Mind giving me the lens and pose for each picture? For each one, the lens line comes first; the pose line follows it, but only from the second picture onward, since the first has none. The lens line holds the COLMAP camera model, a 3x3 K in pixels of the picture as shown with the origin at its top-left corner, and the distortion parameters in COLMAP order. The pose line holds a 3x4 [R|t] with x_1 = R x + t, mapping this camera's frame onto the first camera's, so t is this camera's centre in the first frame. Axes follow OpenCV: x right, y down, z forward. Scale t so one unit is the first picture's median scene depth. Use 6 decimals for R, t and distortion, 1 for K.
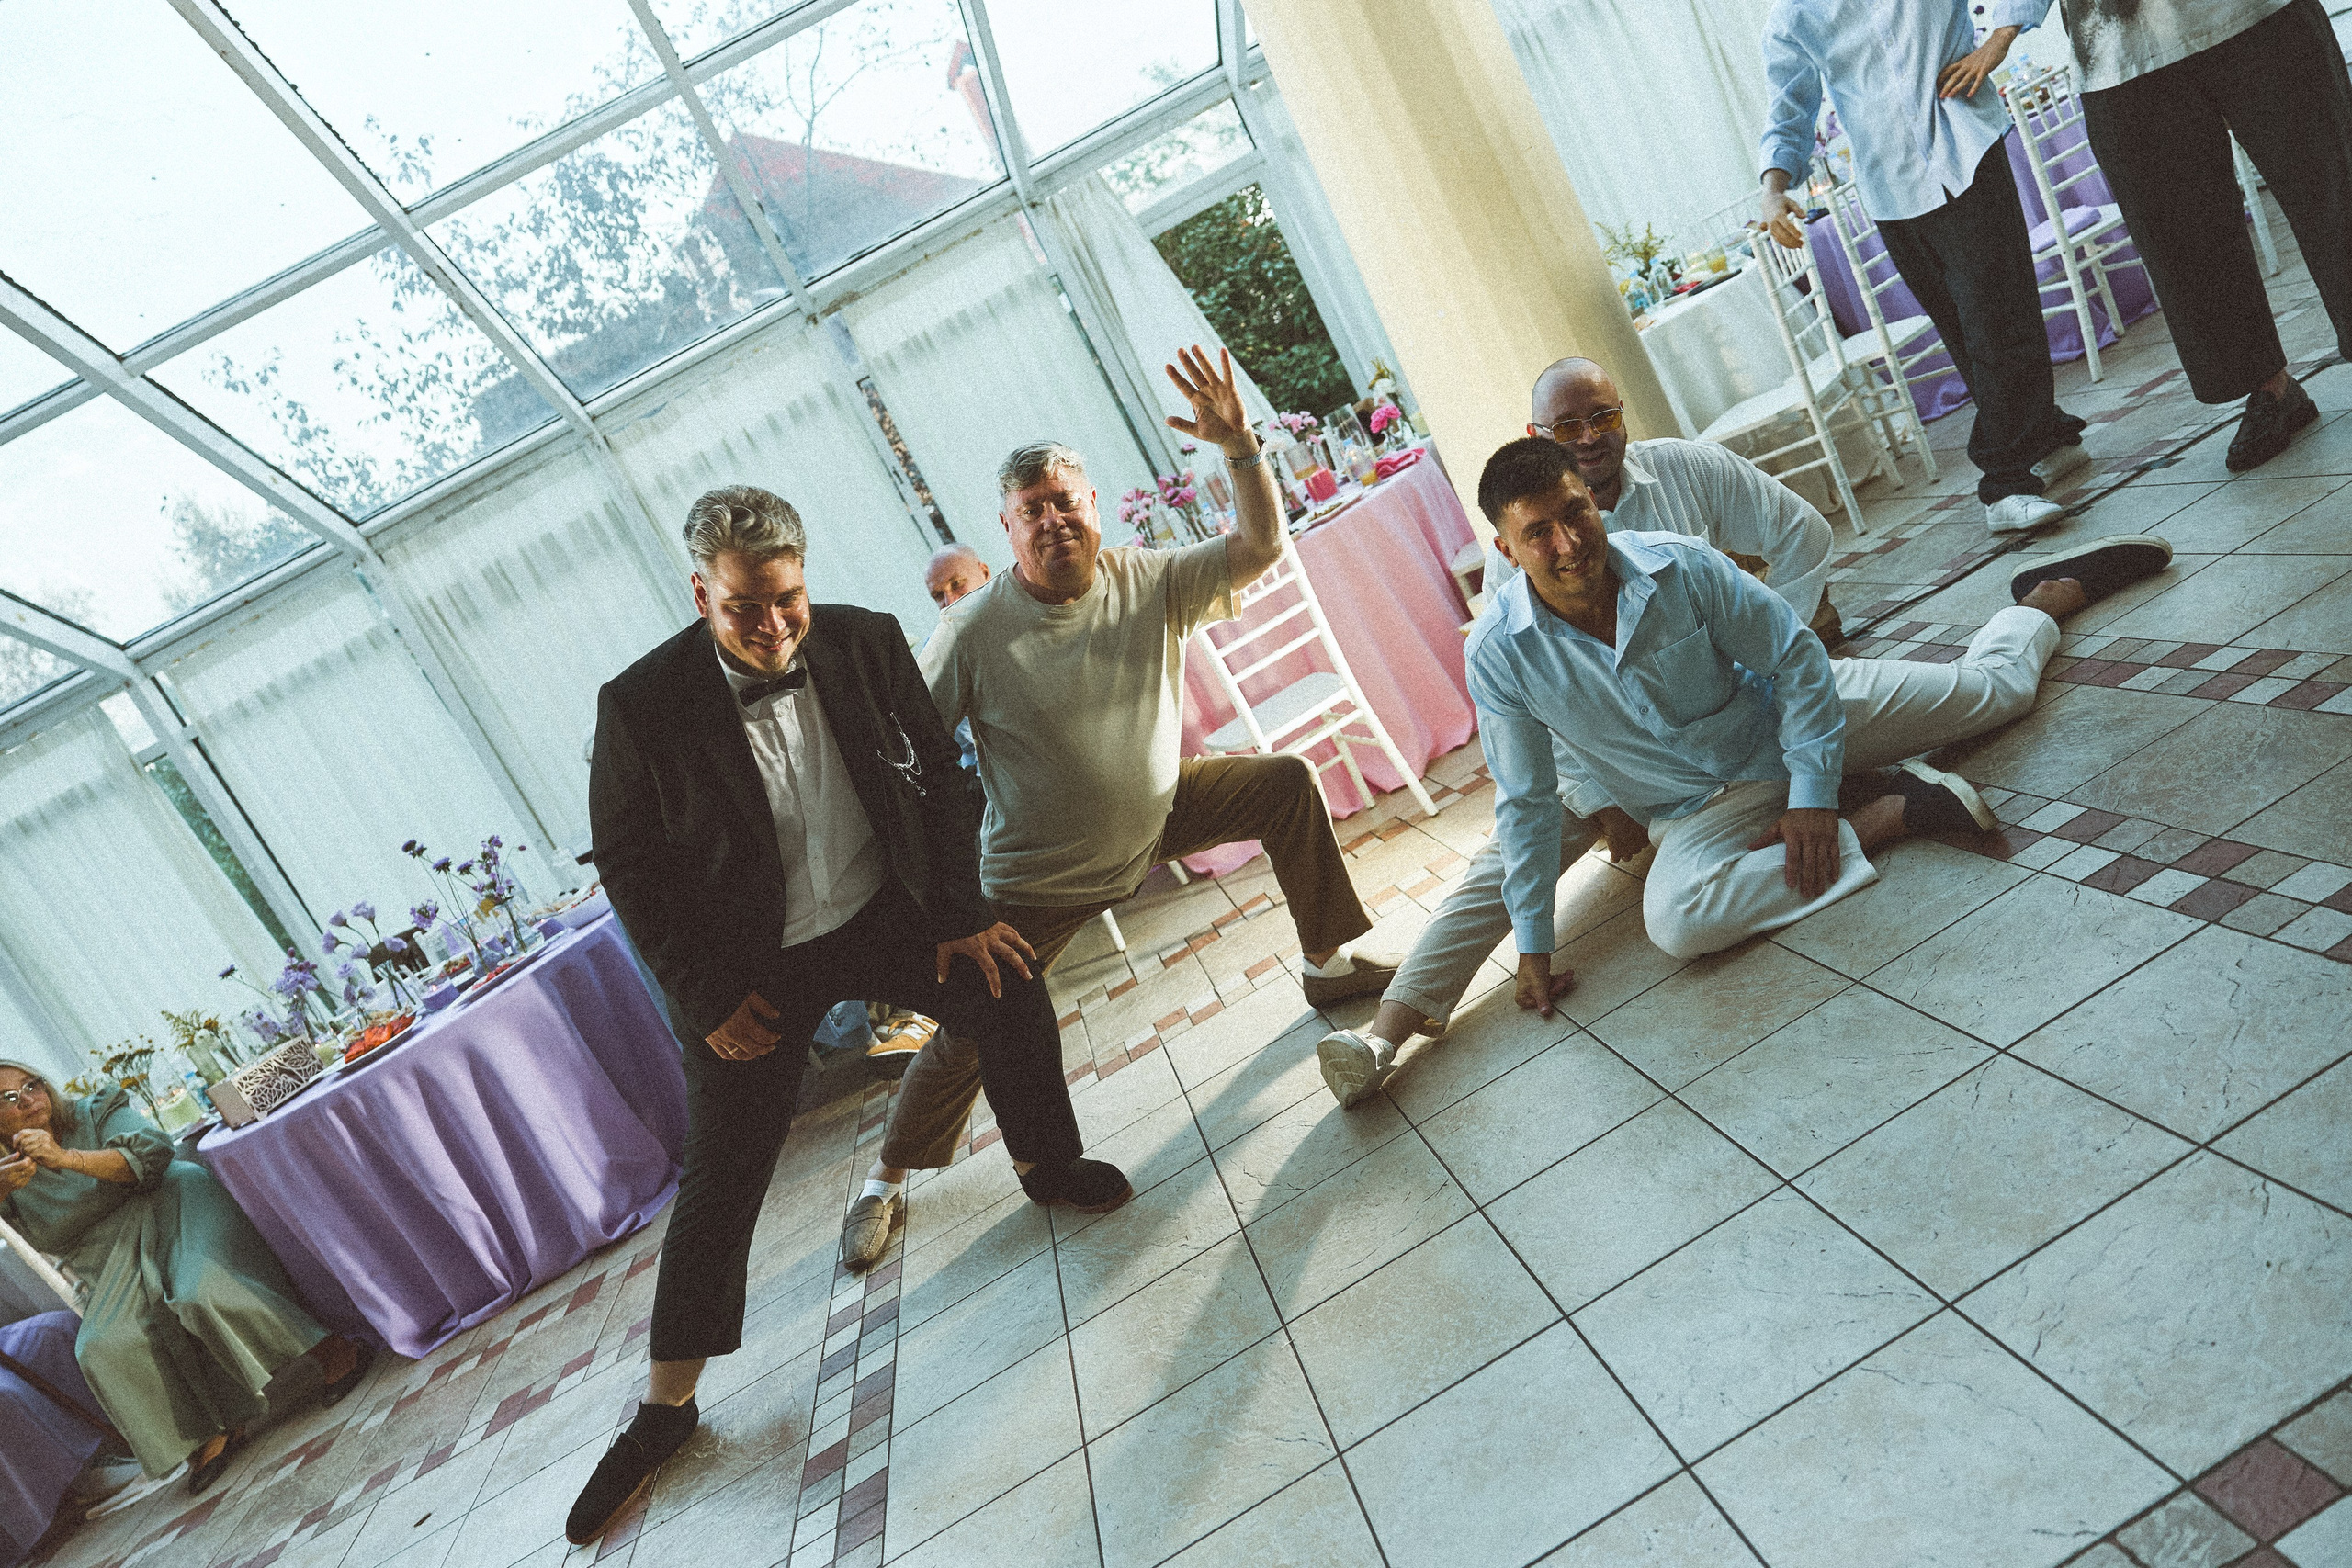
lens RADIAL K [[1568.2, 0, 1198.6], [0, 1568.2, 771.8], [0, 0, 1]] dist [0.000020, -0.000373]
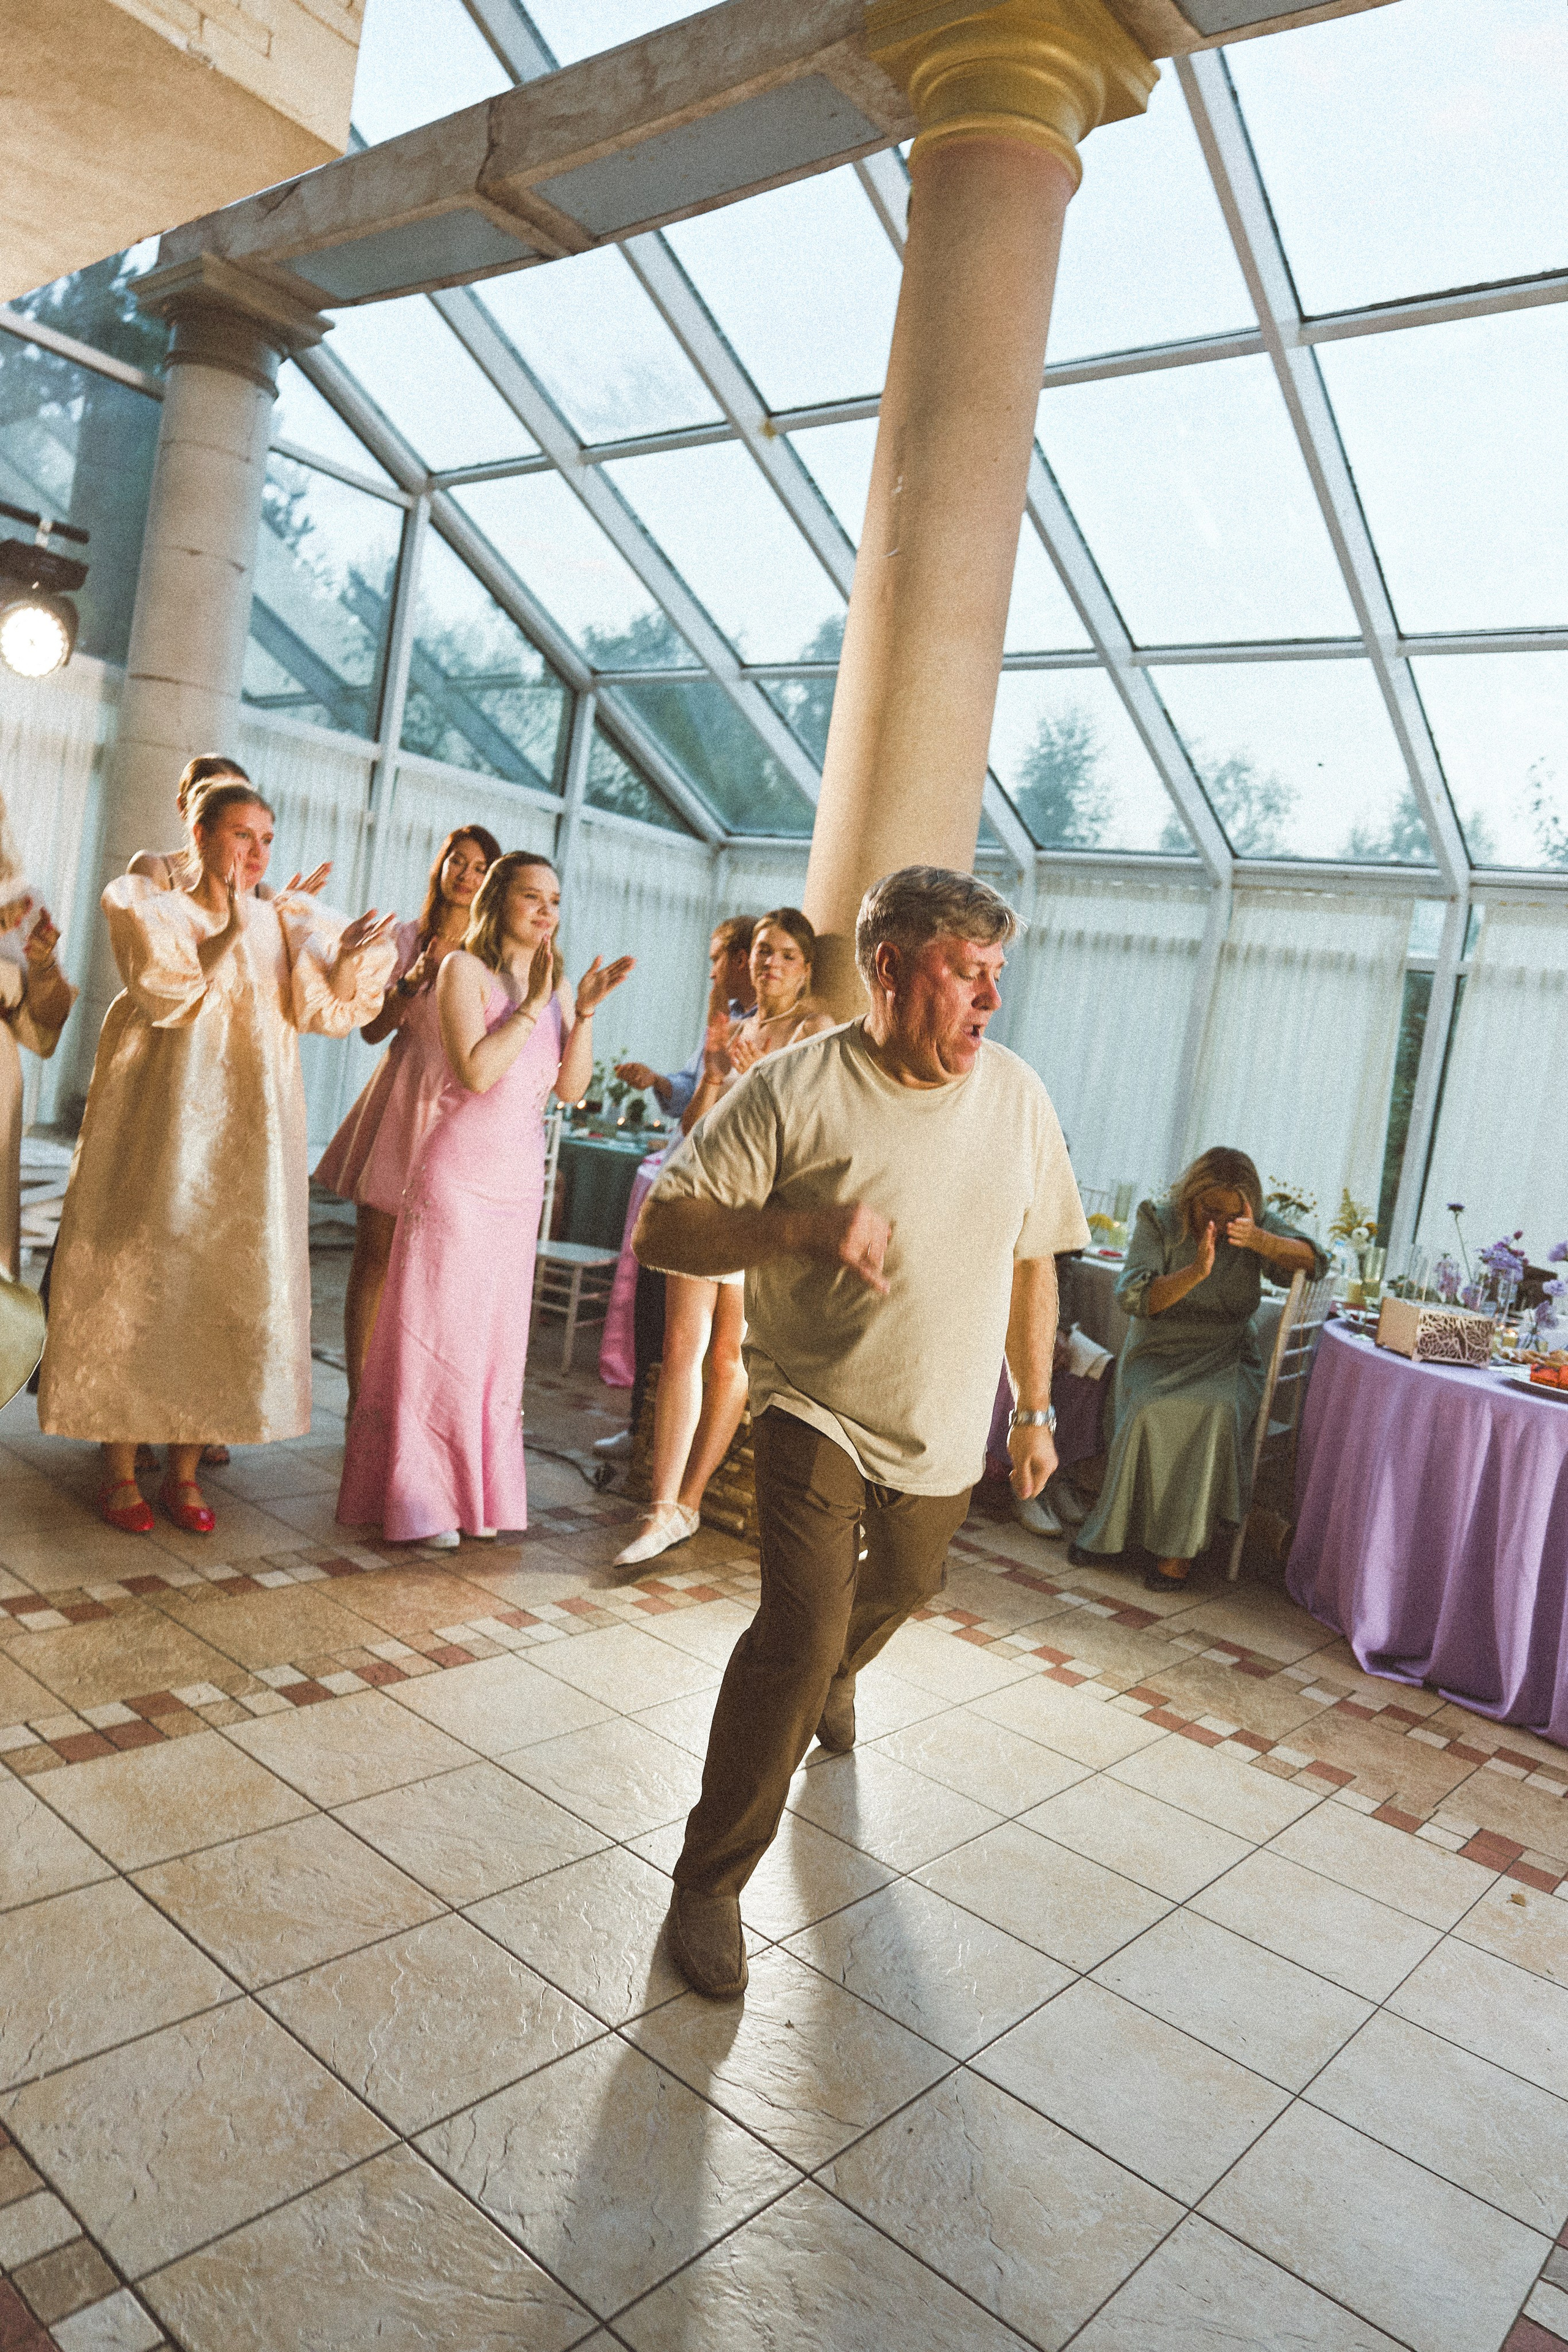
lens RADIAL K [[1568.3, 0, 771.4], [0, 1568.3, 1133.2], [0, 0, 1]] dist [0.000020, -0.000373]
pose [[0.485339, 0.588297, -0.646802, -0.168727], [-0.588155, 0.767050, 0.256336, 0.067363], [0.646931, 0.256010, 0.718289, 0.024994]]
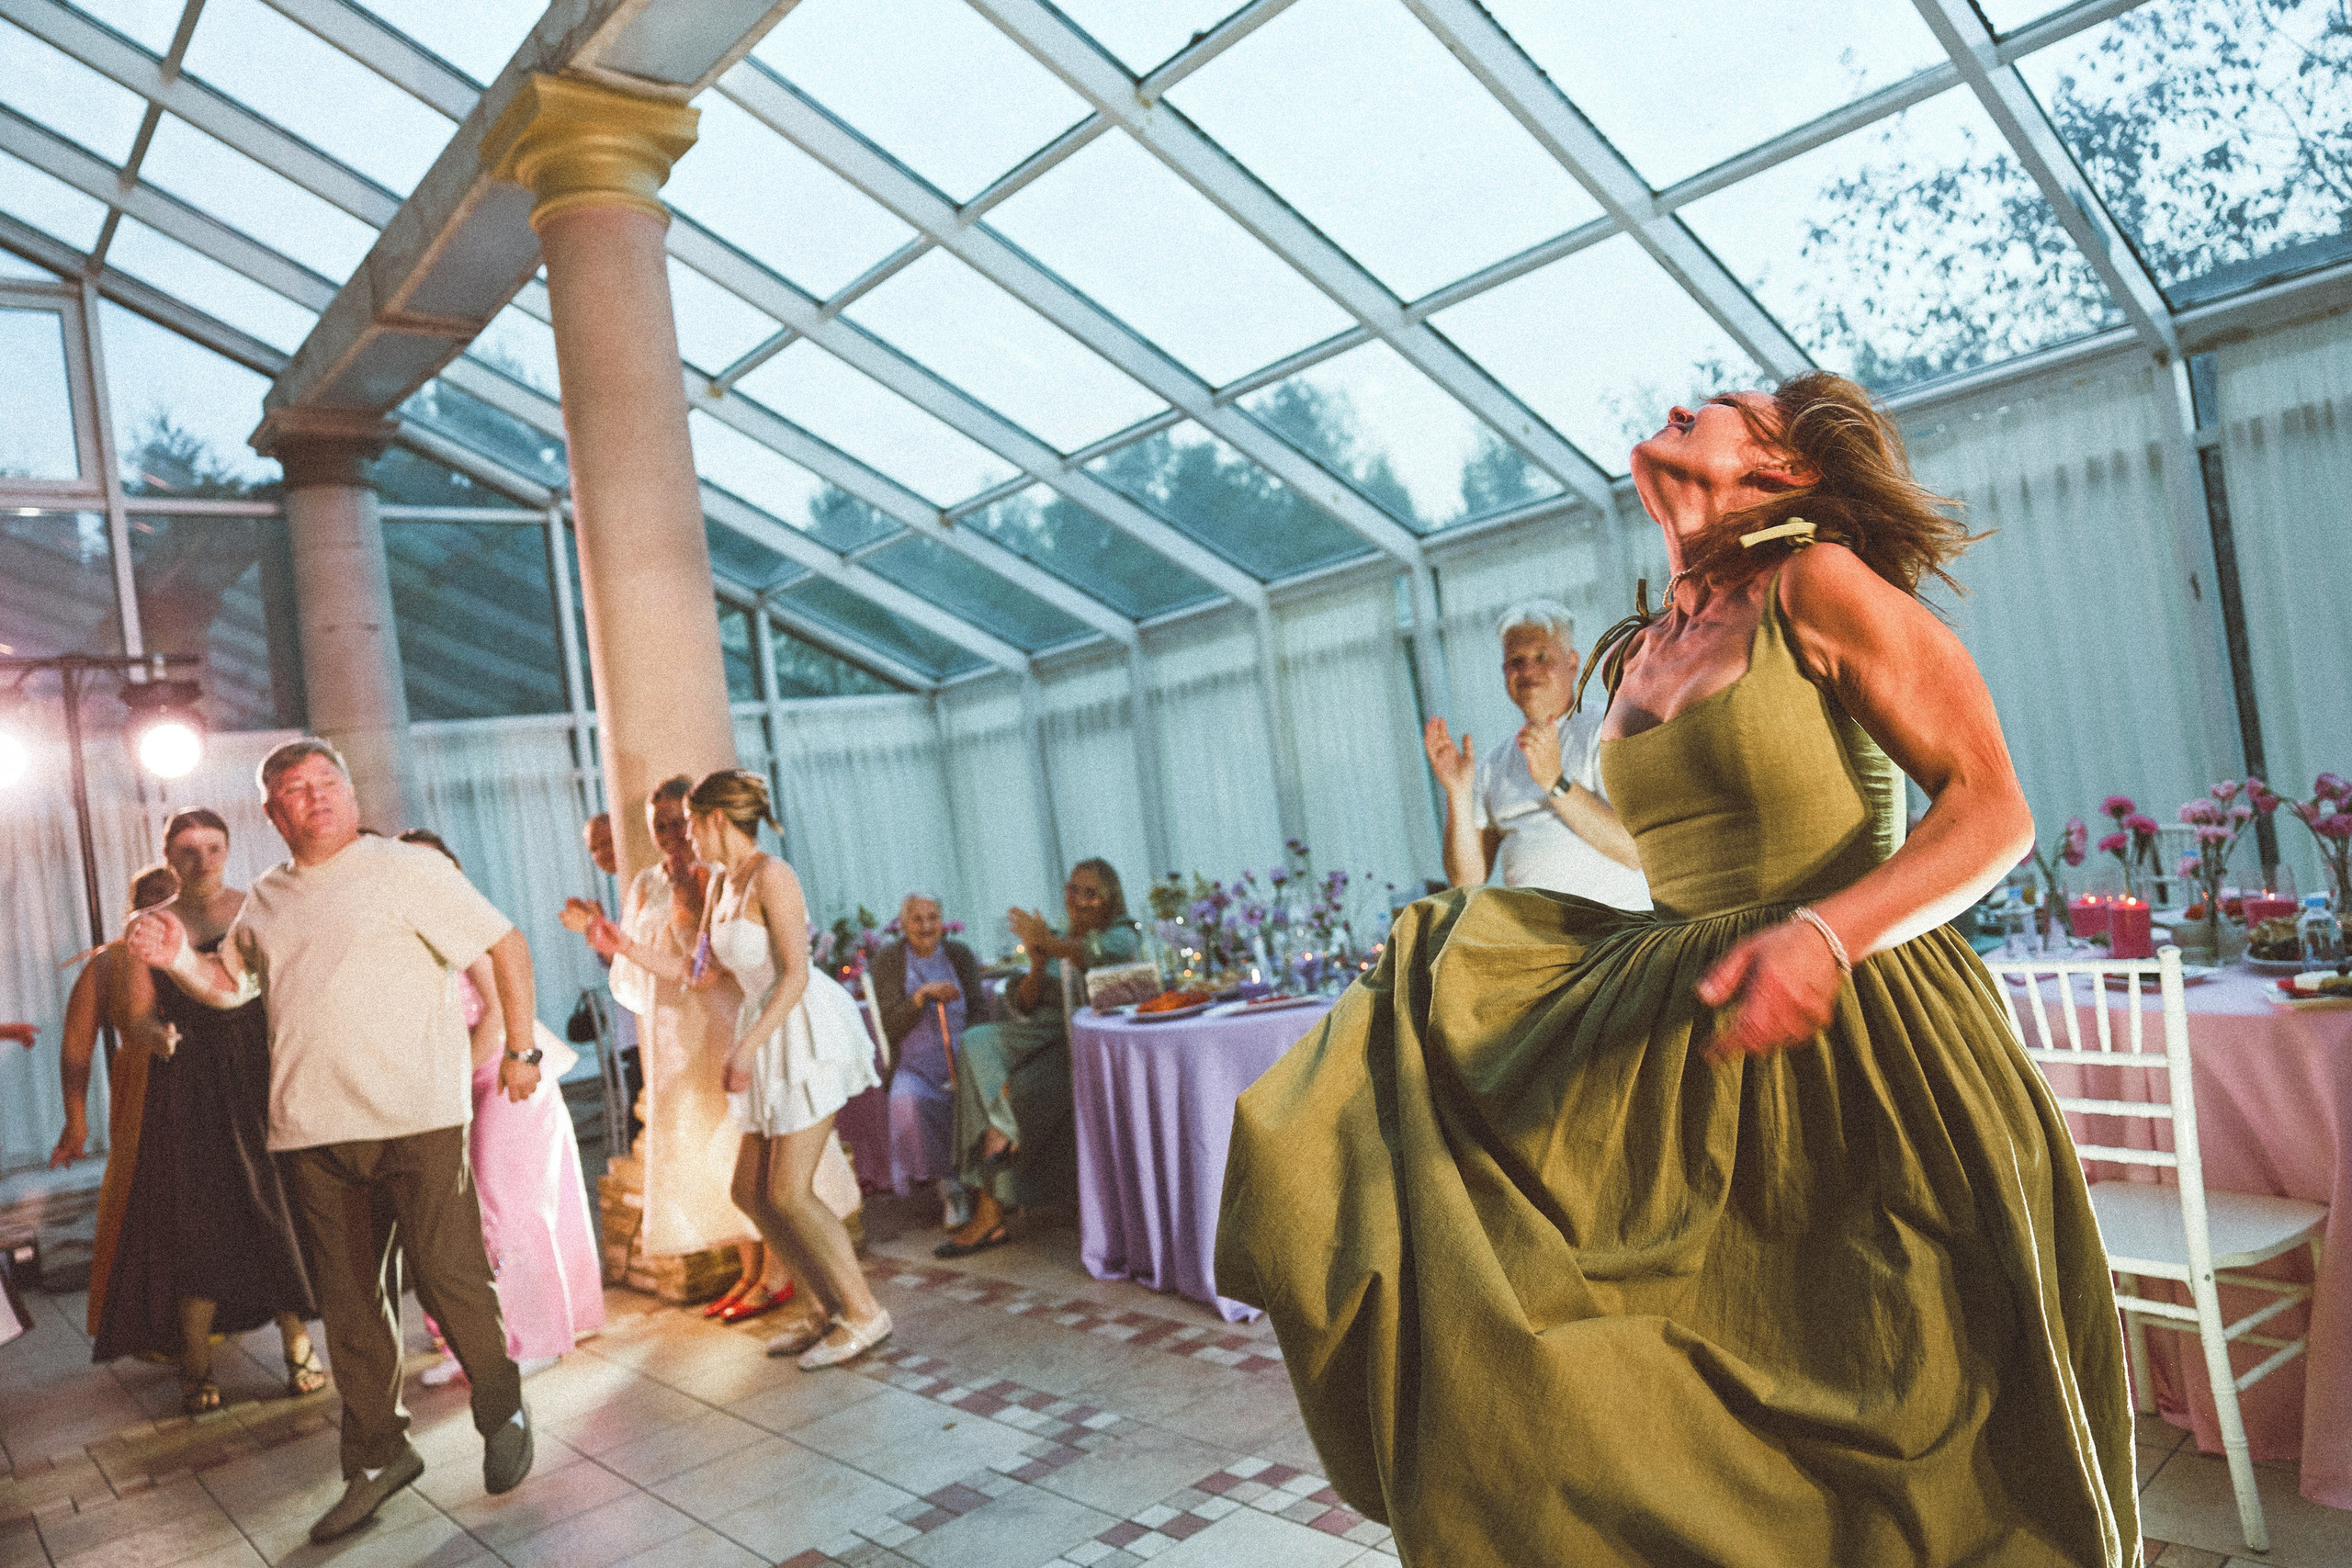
lens RADIAL K [[1568.2, 0, 1213.2], [0, 1568.2, 773.2], [0, 0, 1]] dist [0.000020, -0.000373]
pose [[0.533343, 0.376697, -0.757394, 0.172961], [-0.303763, 0.920938, 0.244133, -0.169383], [0.789477, 0.099862, 0.605602, 0.234841]]
